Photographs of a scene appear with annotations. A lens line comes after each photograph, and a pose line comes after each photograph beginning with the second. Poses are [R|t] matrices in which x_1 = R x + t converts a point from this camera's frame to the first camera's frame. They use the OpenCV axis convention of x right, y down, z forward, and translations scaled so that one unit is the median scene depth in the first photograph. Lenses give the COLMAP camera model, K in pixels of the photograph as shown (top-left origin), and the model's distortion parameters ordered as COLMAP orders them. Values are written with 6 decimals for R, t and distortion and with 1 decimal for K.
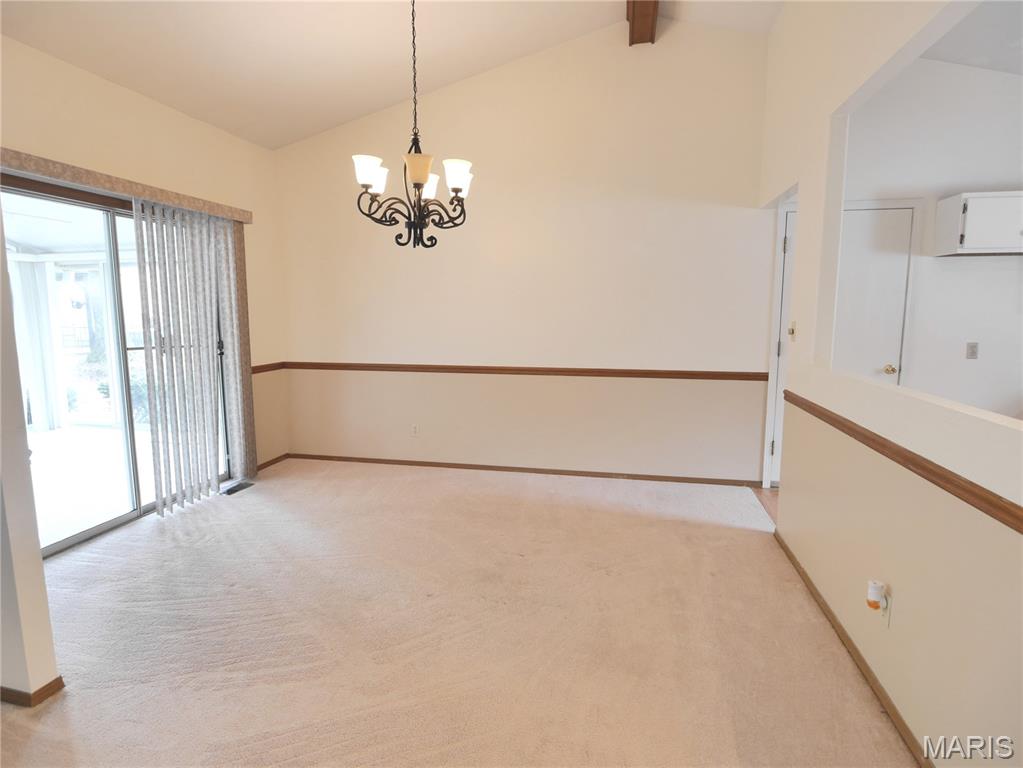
lens RADIAL K [[541.8, 0, 509.1], [0, 541.8, 378.1], [0, 0, 1]] dist [-0.016911, -0.001097]
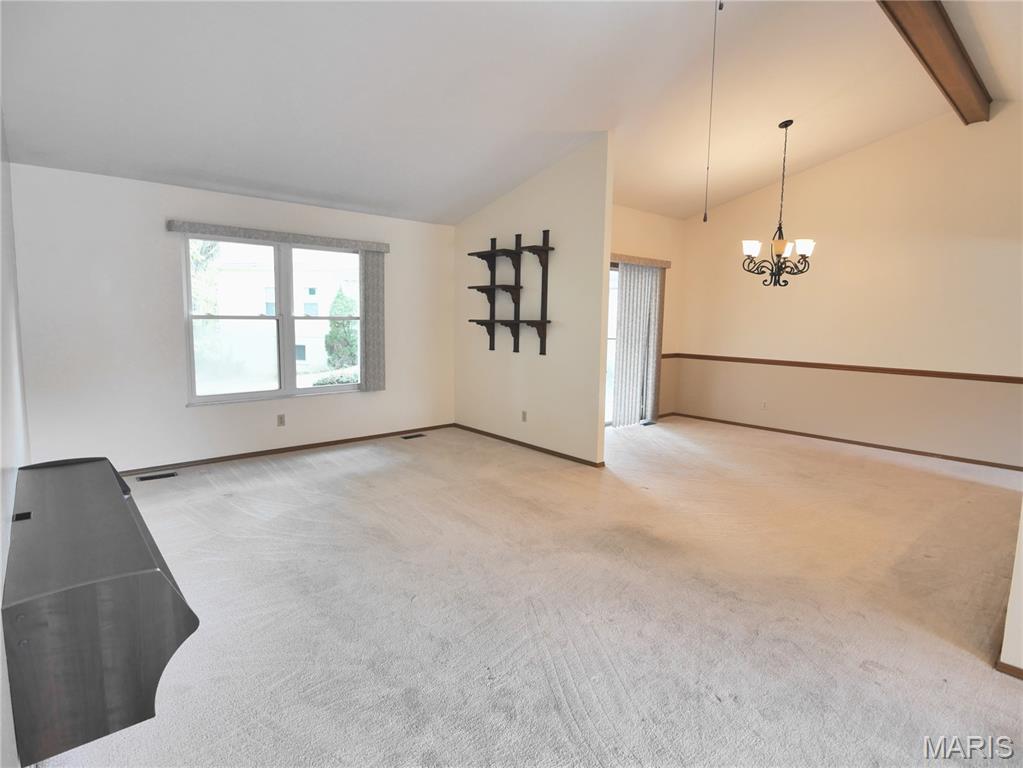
lens RADIAL K [[541.8, 0, 509.1], [0, 541.8, 378.1], [0, 0, 1]] dist [-0.016911, -0.001097]
pose [[0.808557, 0.081140, -0.582797, 0.136384], [-0.092857, 0.995631, 0.009790, 0.091312], [0.581045, 0.046201, 0.812559, -0.710597]]
